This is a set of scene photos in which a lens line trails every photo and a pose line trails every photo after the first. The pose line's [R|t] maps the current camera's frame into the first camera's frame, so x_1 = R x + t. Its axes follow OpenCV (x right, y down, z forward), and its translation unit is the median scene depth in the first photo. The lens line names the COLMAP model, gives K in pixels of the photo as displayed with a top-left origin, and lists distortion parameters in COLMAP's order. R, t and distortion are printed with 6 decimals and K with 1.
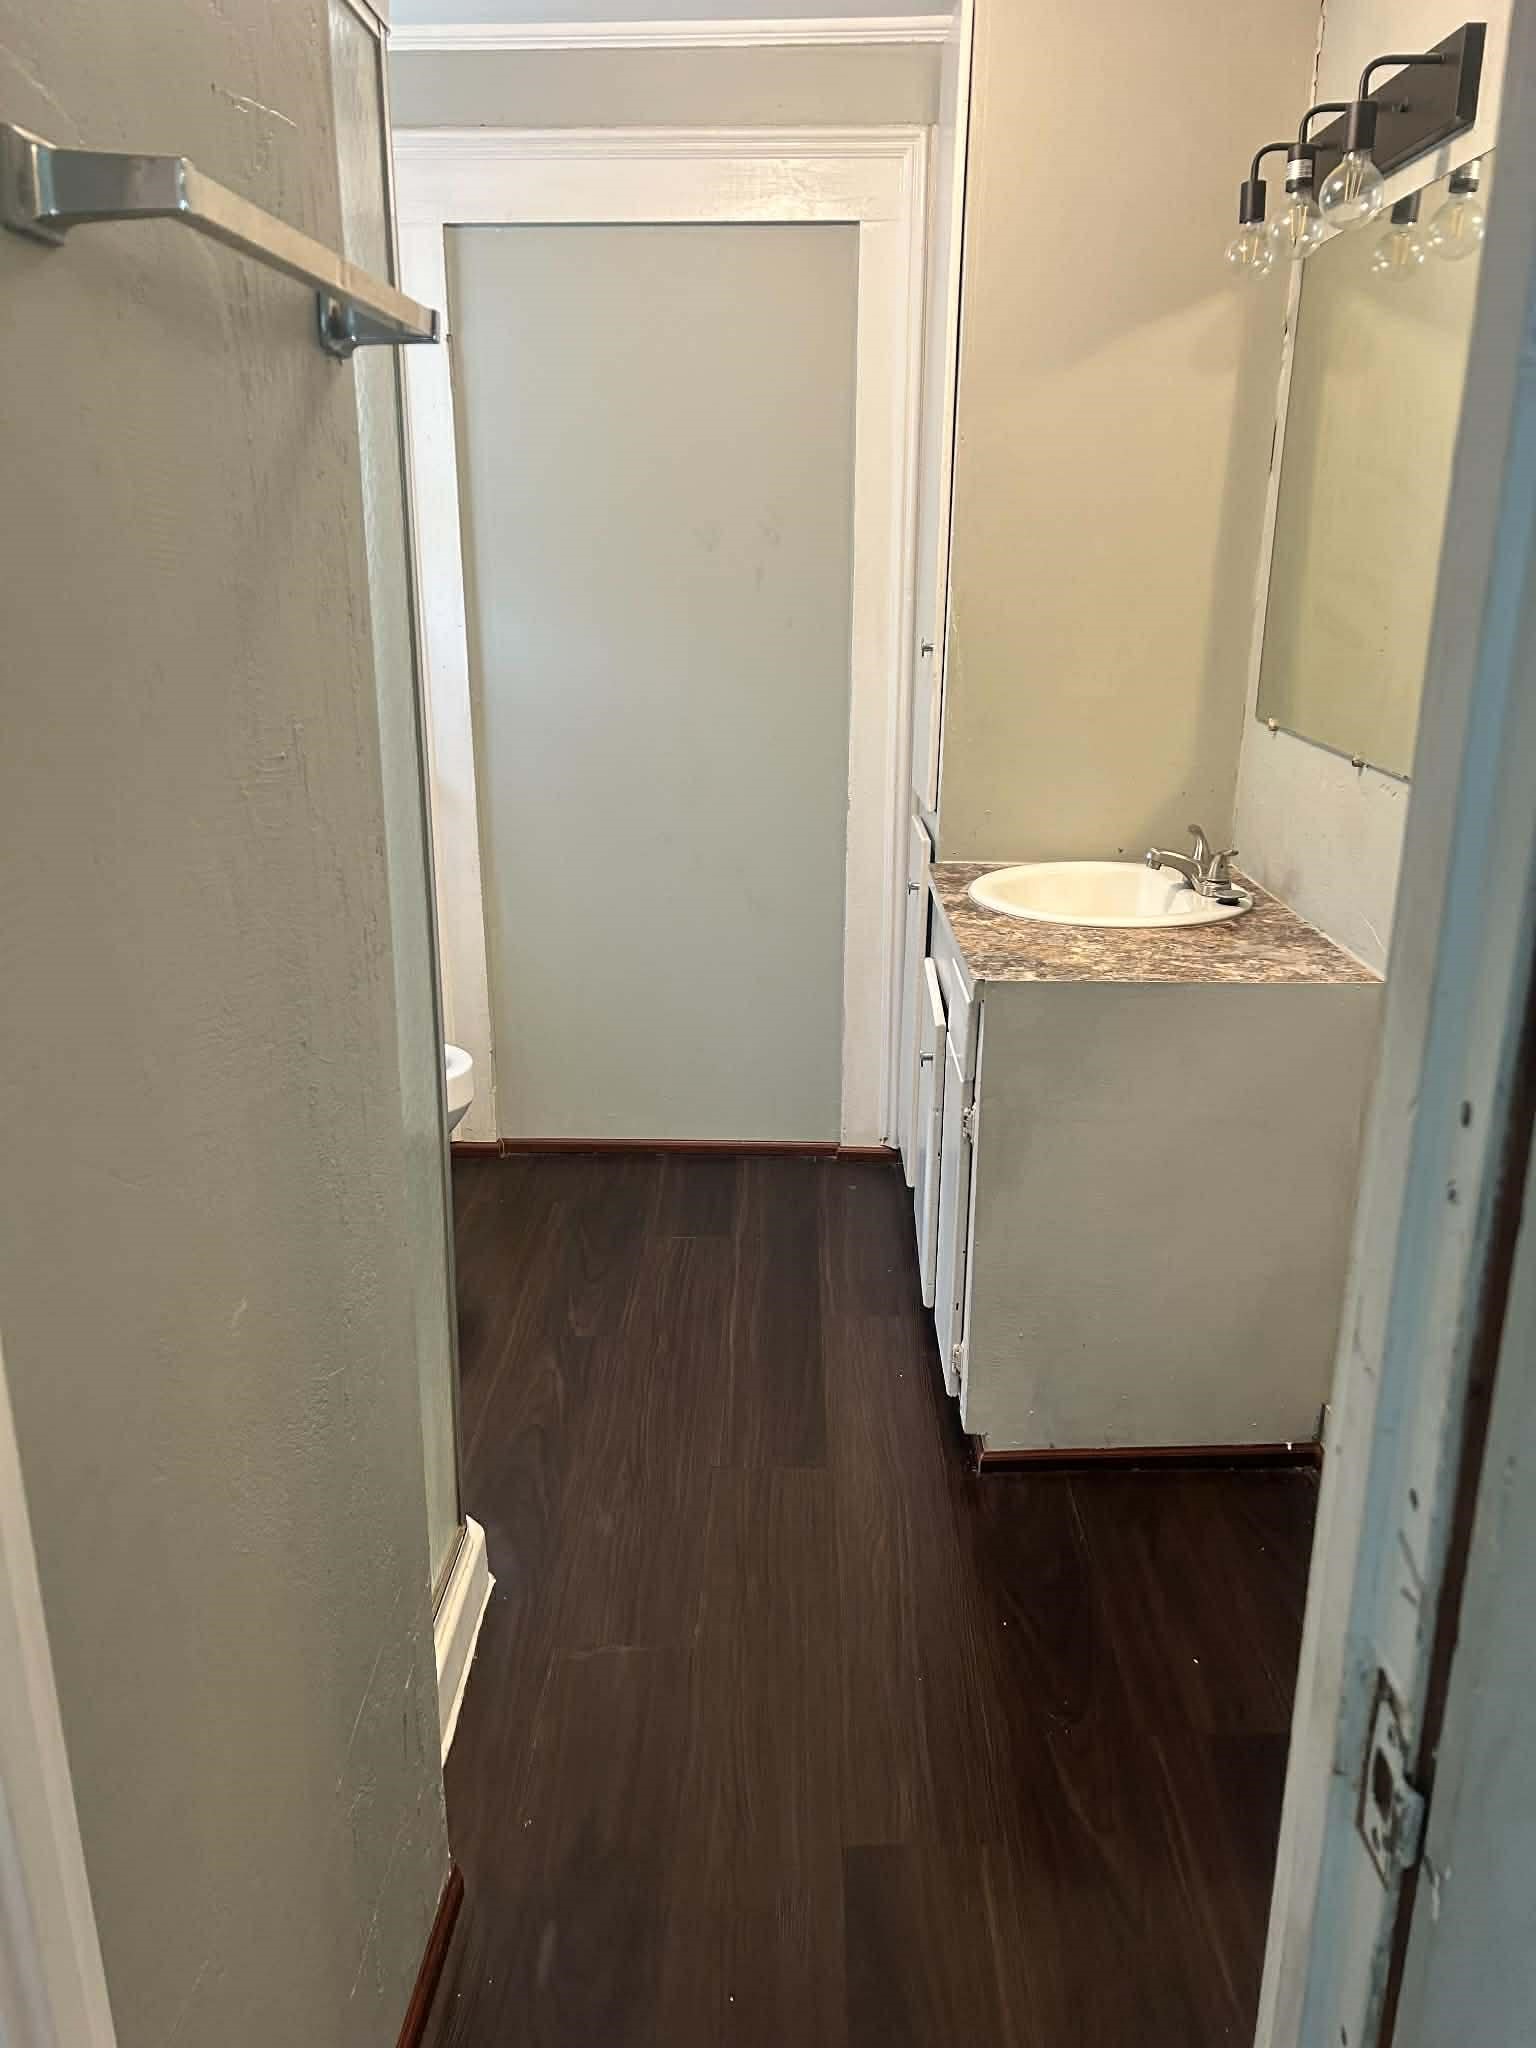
lens RADIAL K [[1568.6, 0, 767.5], [0, 1568.6, 1030.1], [0, 0, 1]] dist [0.026609, -0.048329]
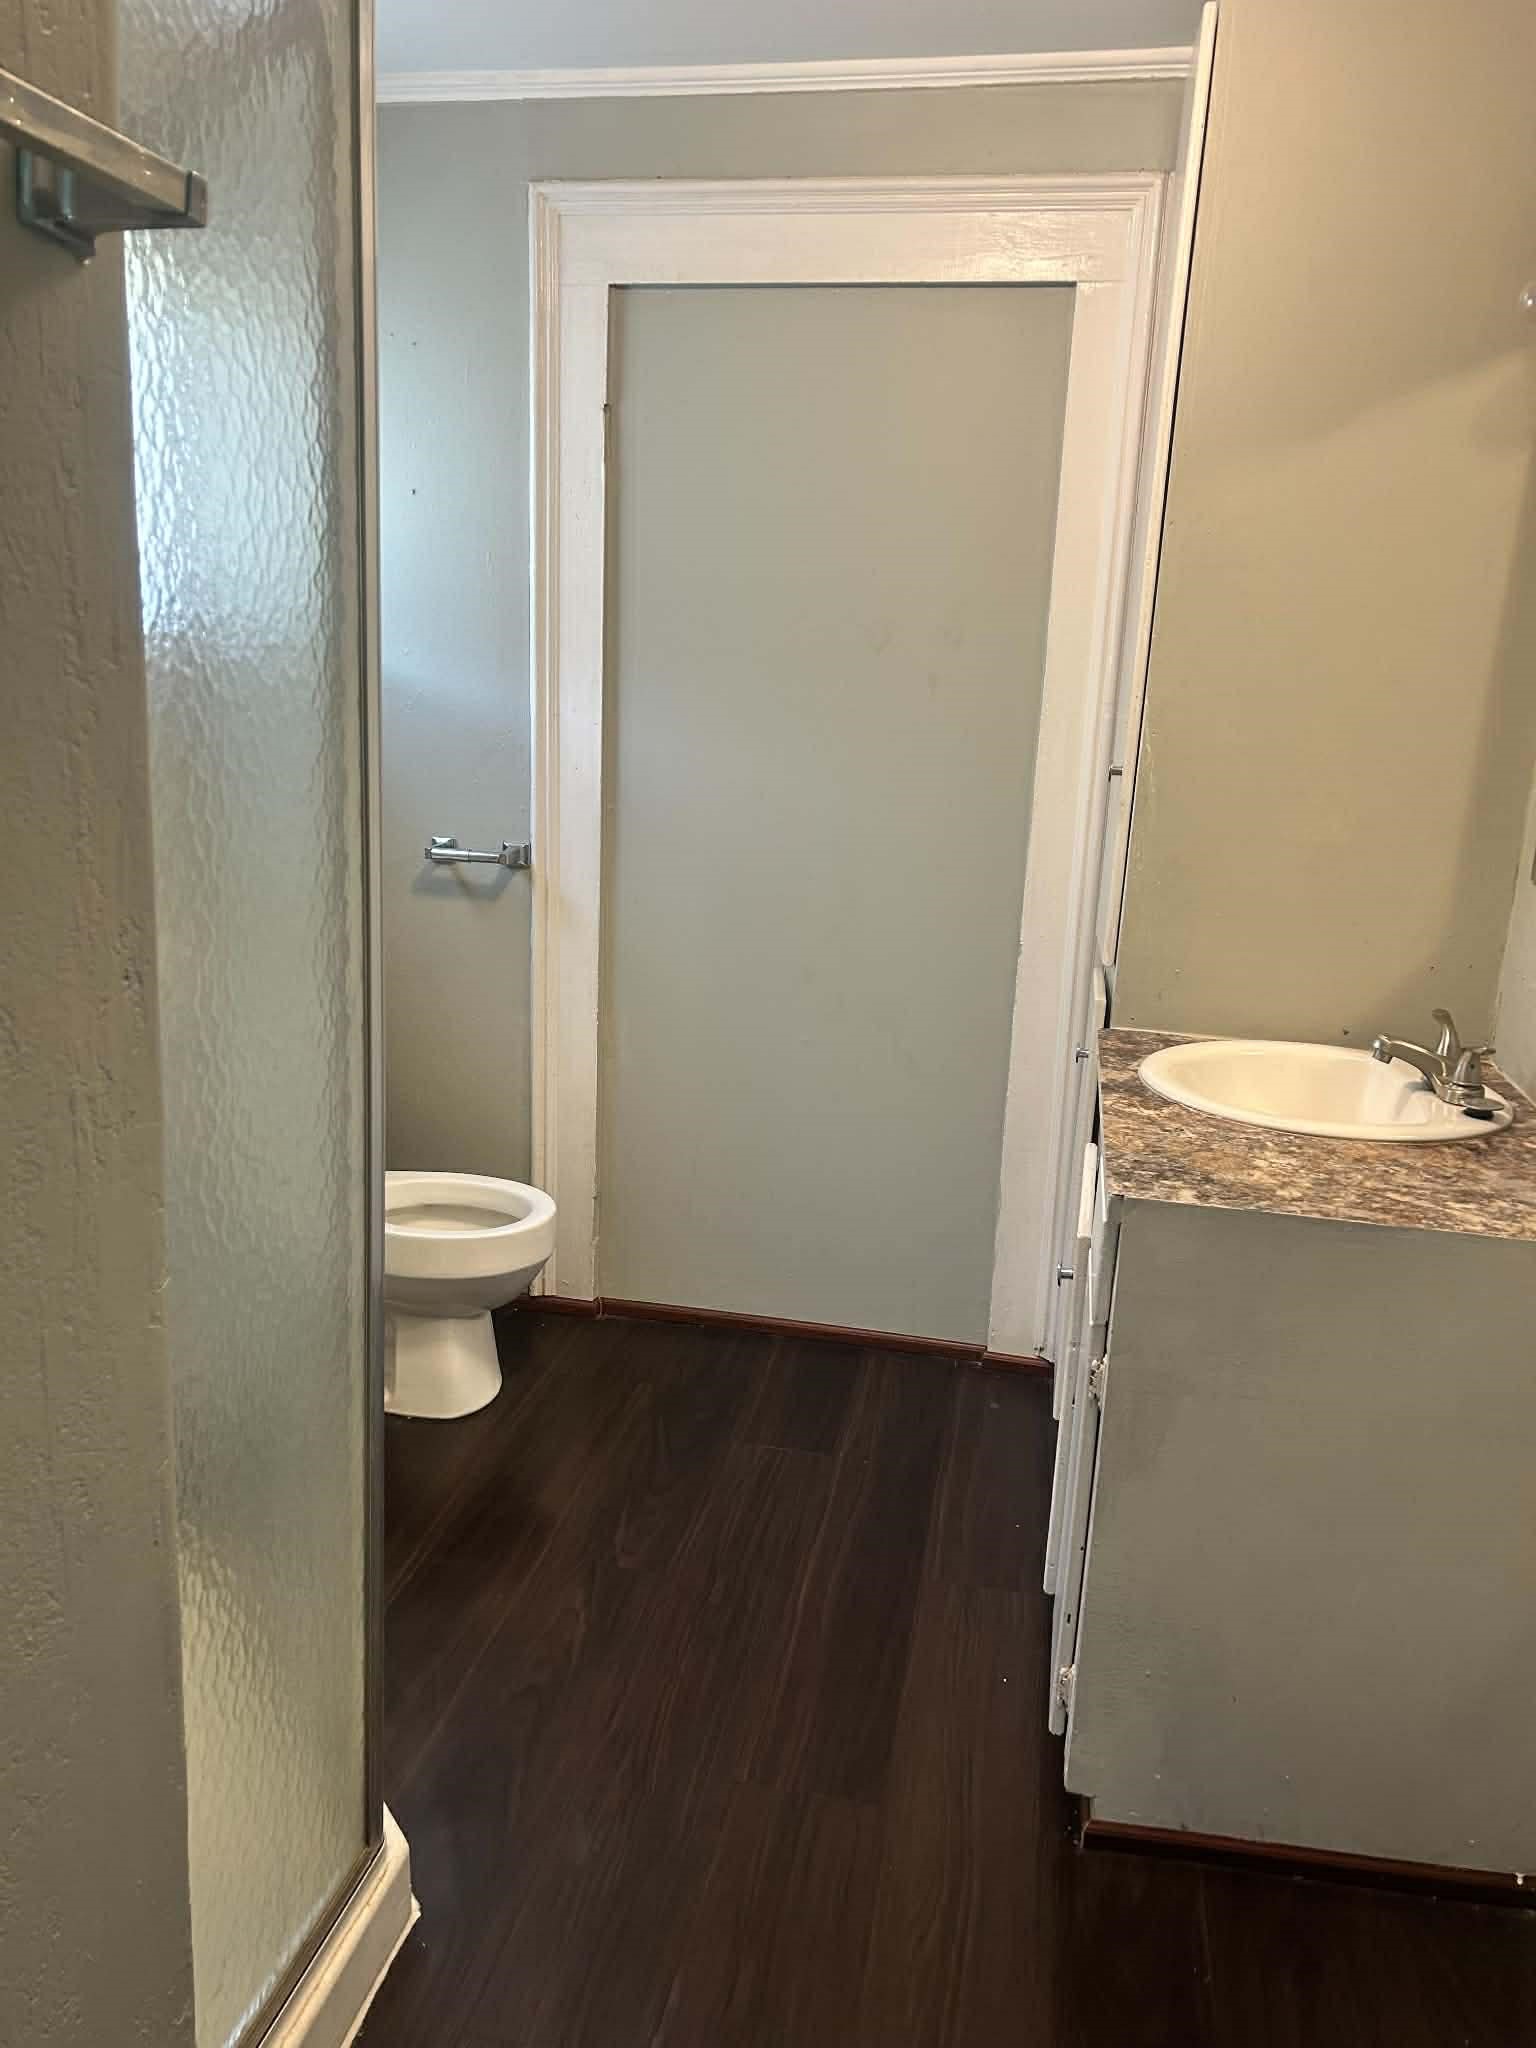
lens RADIAL K [[1568.6, 0, 767.7], [0, 1568.6, 1017.1], [0, 0, 1]] dist [0.026609, -0.048329]
pose [[0.983851, 0.078381, -0.160917, 0.068265], [-0.091958, 0.992646, -0.078727, -0.034020], [0.153563, 0.092253, 0.983823, 0.179060]]
